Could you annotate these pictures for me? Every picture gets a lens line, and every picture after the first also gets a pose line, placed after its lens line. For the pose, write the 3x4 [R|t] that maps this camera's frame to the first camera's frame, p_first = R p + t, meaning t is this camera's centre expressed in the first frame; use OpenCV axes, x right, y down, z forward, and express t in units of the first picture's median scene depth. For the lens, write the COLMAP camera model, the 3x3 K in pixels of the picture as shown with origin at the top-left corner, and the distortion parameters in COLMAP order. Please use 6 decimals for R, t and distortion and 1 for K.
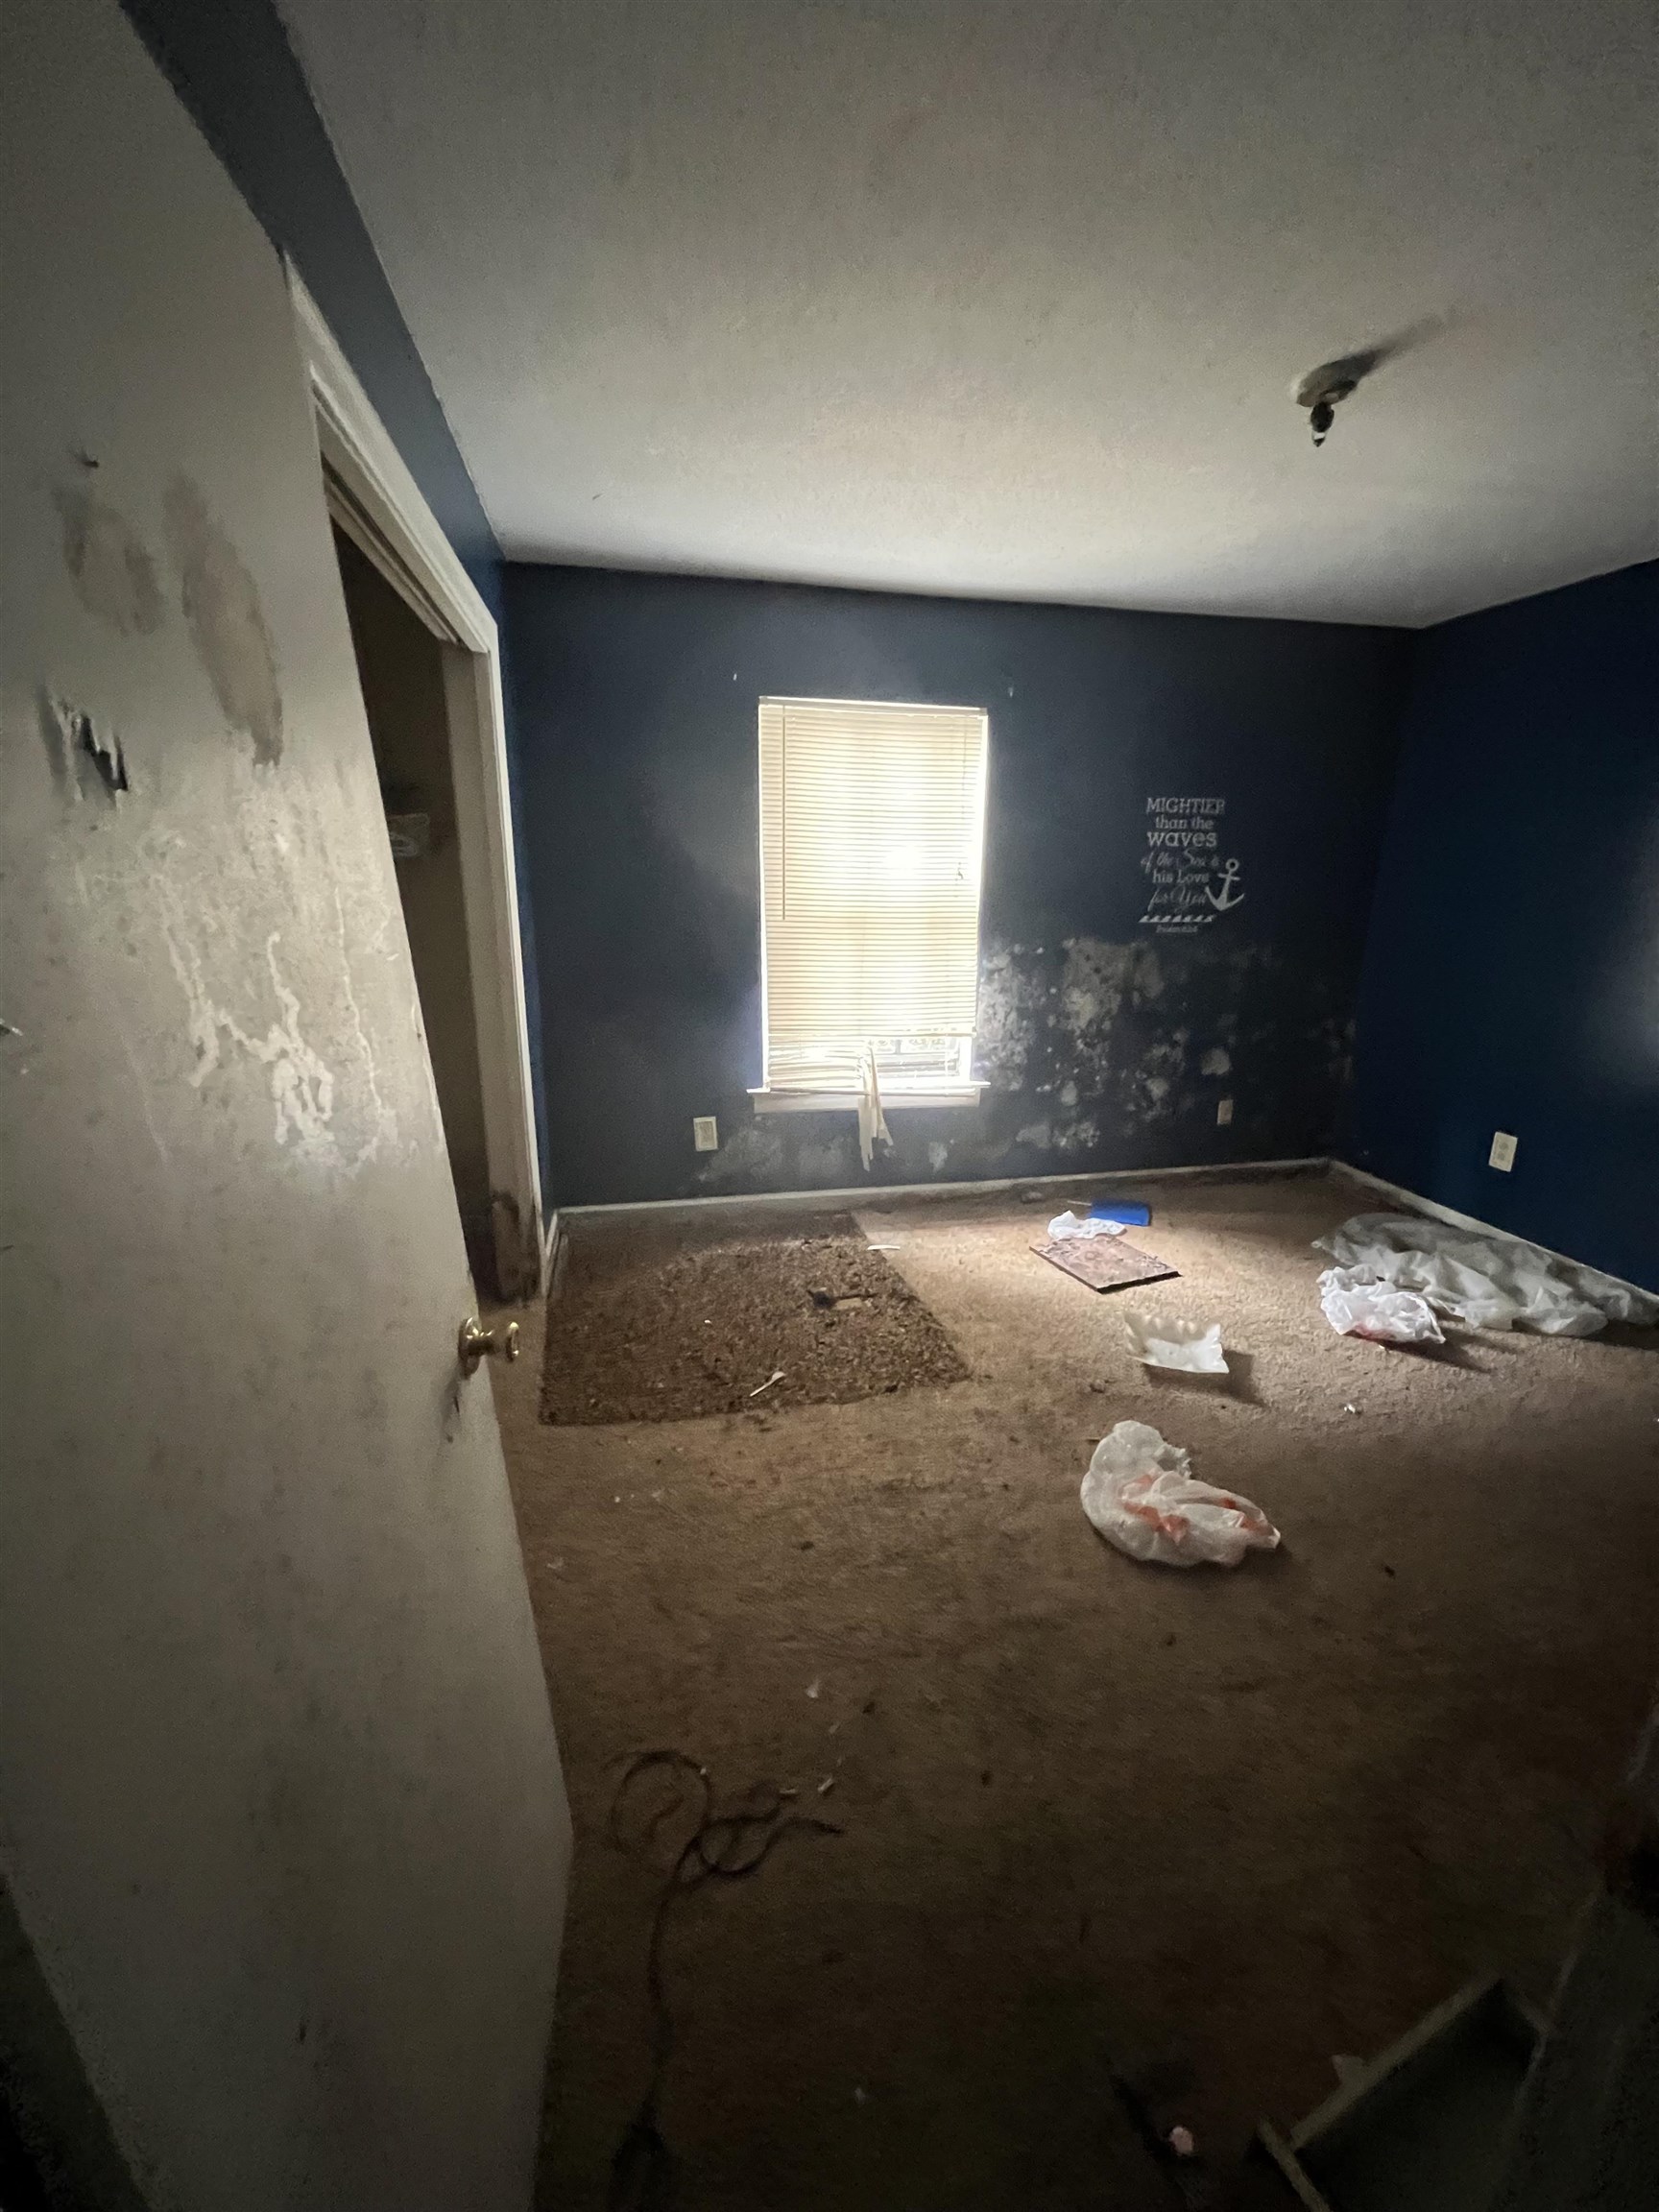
lens RADIAL K [[888.7, 0, 816.9], [0, 888.7, 1105.7], [0, 0, 1]] dist [-0.000005, 0.000454]
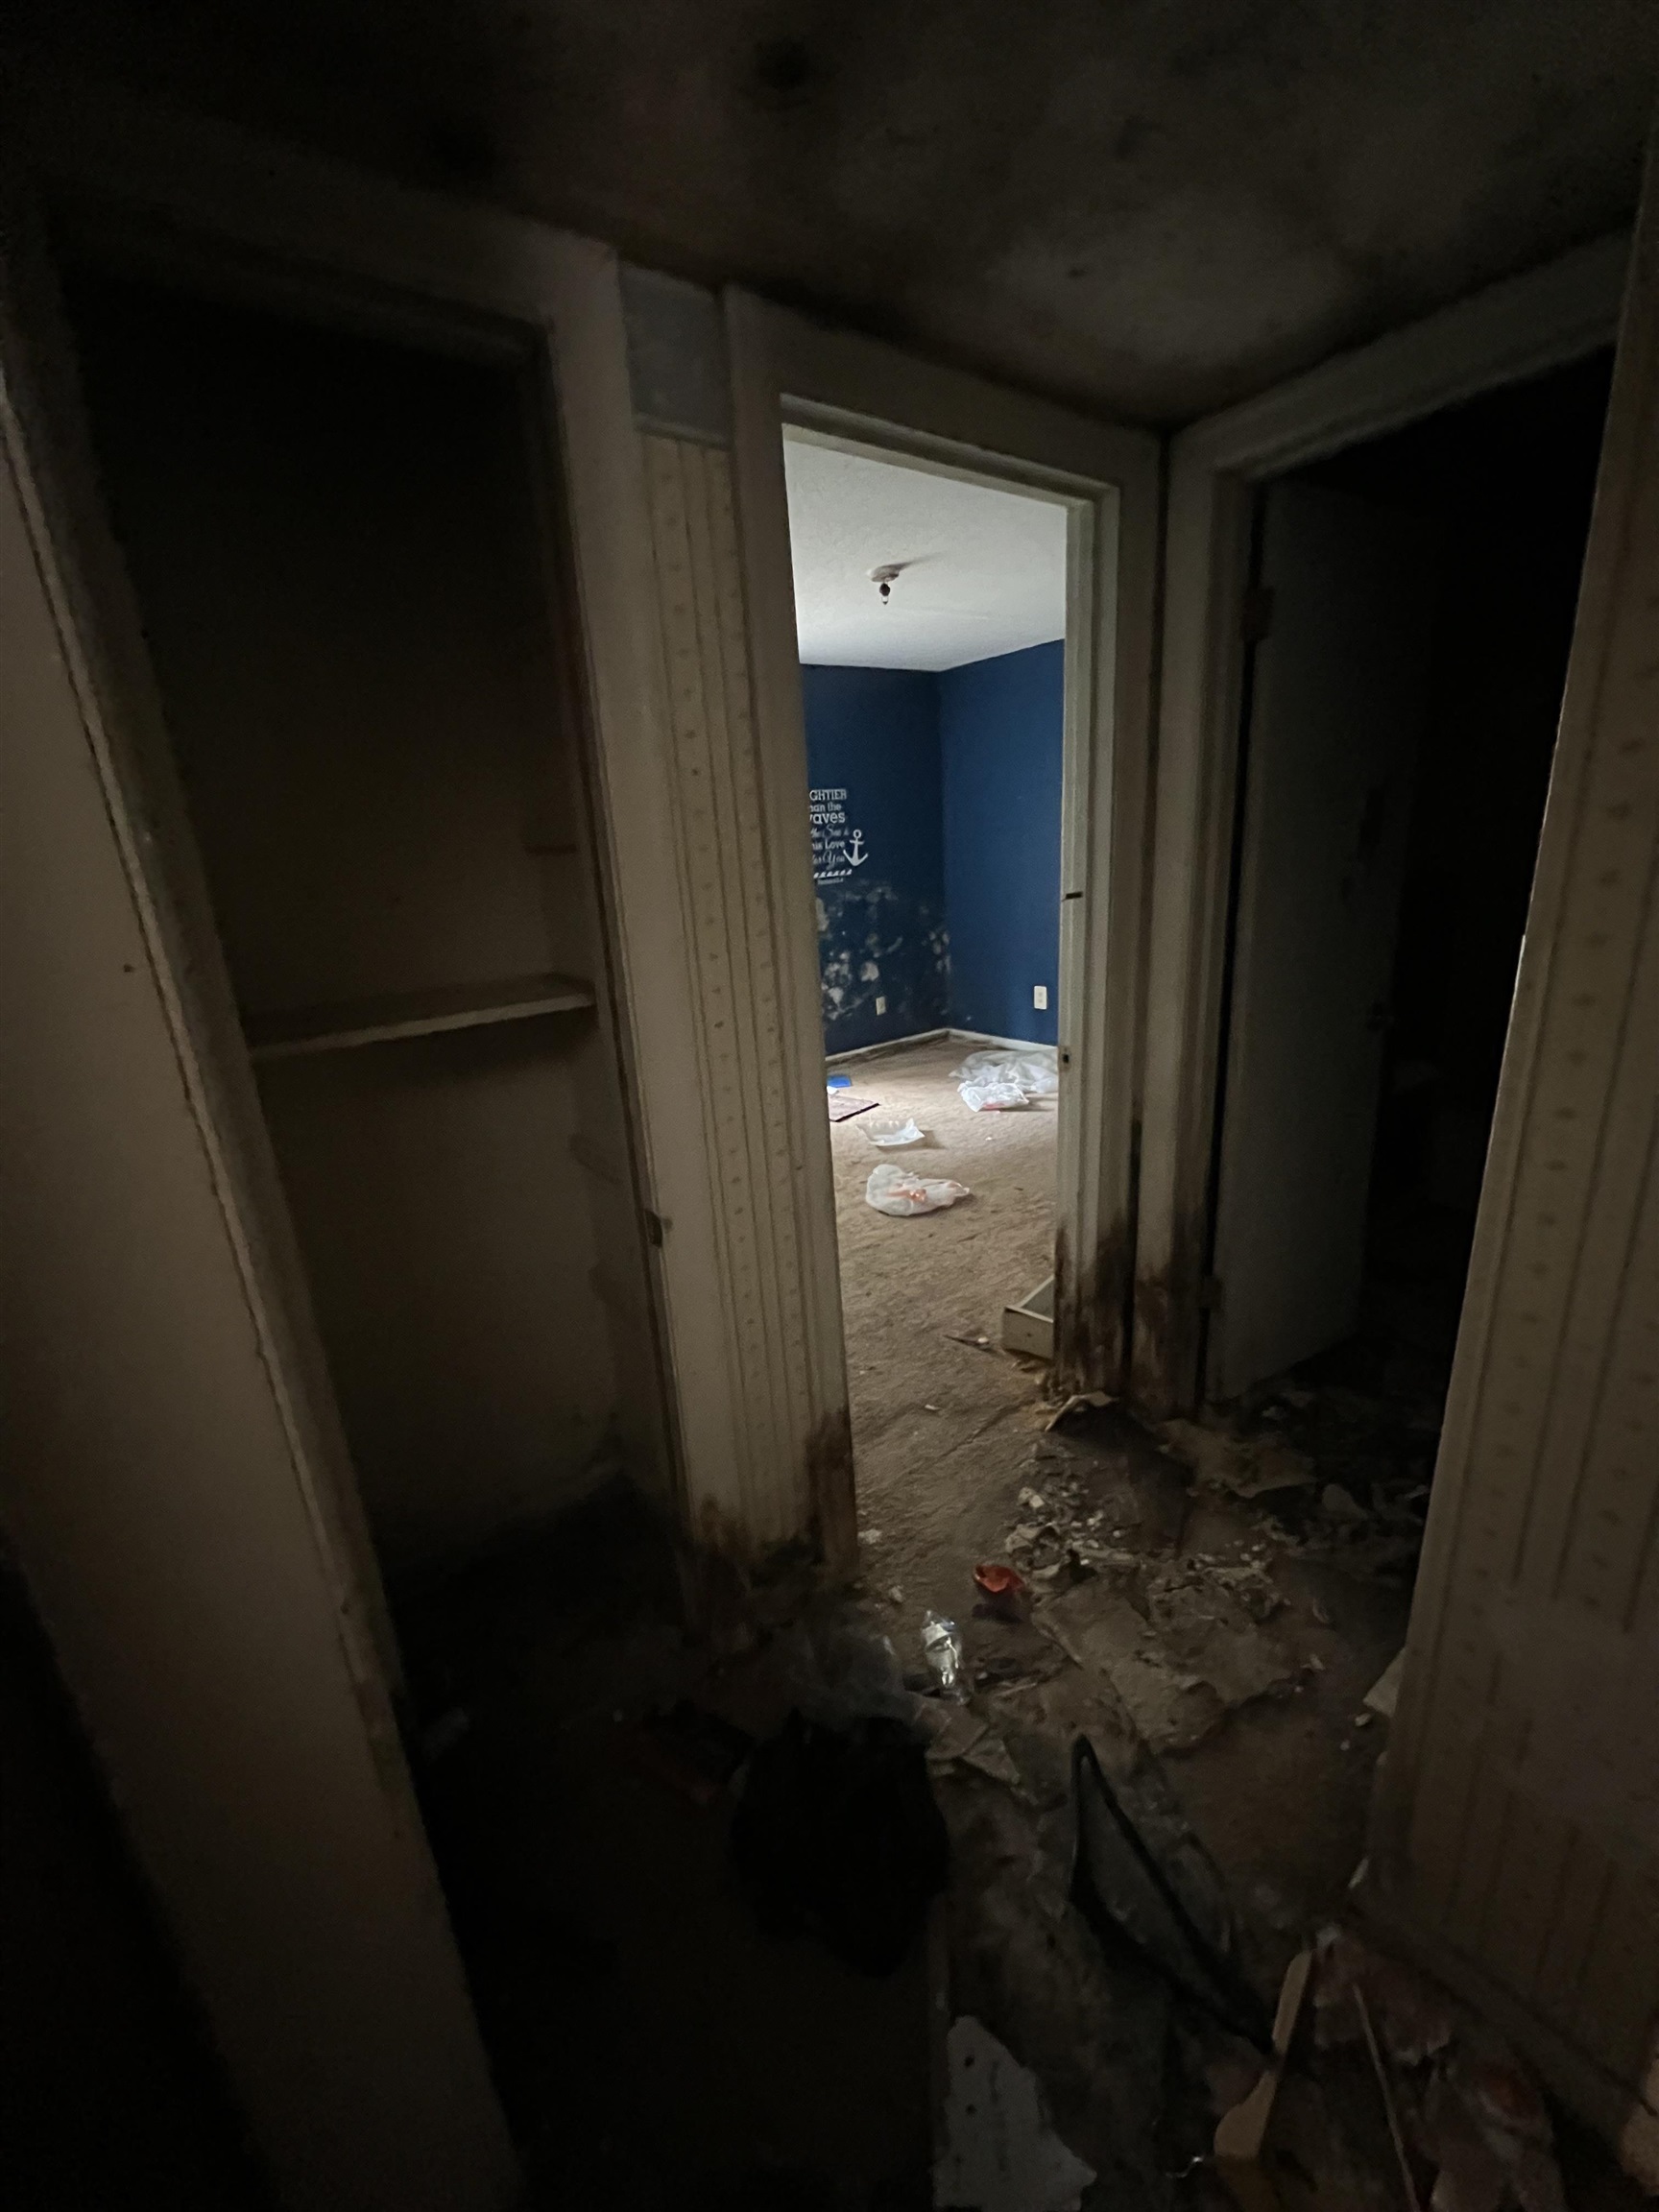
lens RADIAL K [[888.7, 0, 816.9], [0, 888.7, 1105.7], [0, 0, 1]] dist [-0.000005, 0.000454]
pose [[0.907063, -0.186100, 0.377629, -0.235347], [0.181487, 0.982215, 0.048115, 0.088703], [-0.379867, 0.024891, 0.924706, -0.324549]]
